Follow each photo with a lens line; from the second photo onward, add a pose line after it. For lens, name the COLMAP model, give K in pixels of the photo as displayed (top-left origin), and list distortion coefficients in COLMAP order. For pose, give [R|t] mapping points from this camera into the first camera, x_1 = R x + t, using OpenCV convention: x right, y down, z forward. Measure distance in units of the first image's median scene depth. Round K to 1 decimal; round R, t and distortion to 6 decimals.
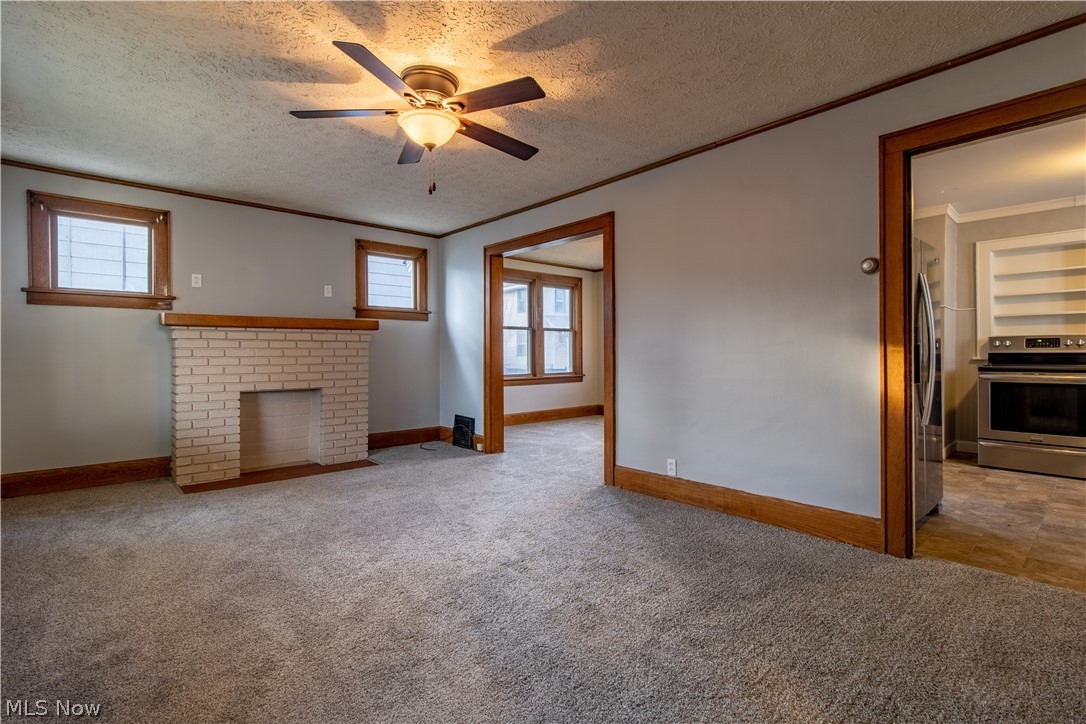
lens RADIAL K [[512.4, 0, 551.1], [0, 512.4, 358.1], [0, 0, 1]] dist [0.008977, -0.002221]
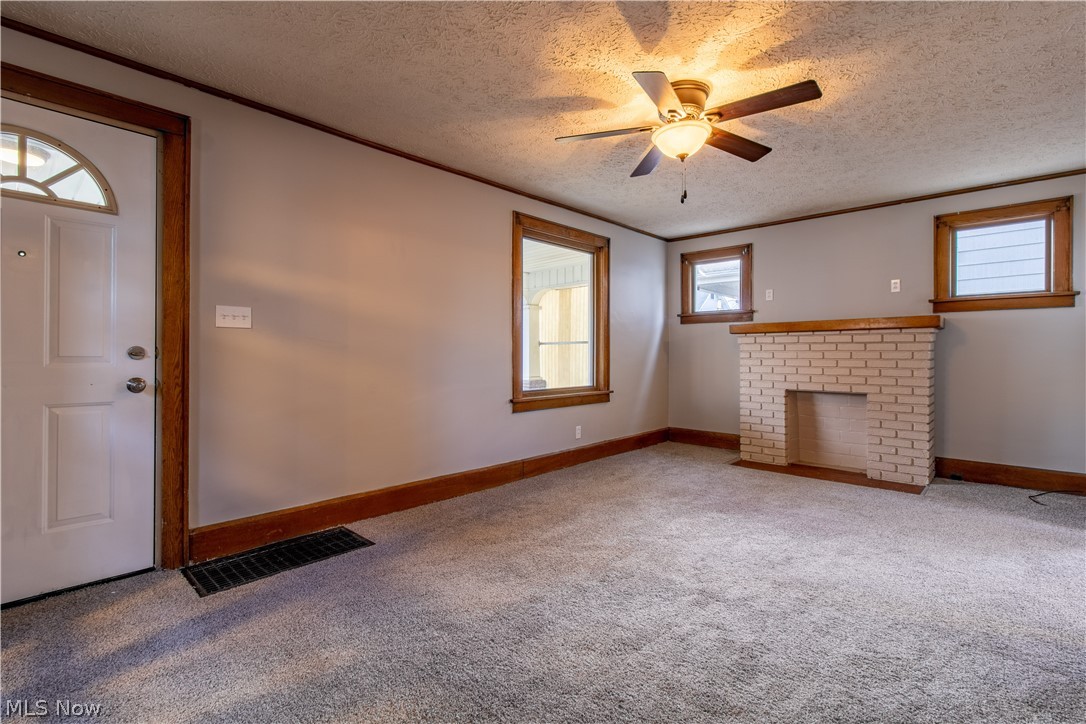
lens RADIAL K [[504.2, 0, 542.1], [0, 504.2, 351.9], [0, 0, 1]] dist [0.001583, 0.000721]
pose [[0.071388, -0.003214, -0.997443, 0.457203], [-0.014193, 0.999890, -0.004238, -0.004740], [0.997348, 0.014459, 0.071335, 0.388849]]
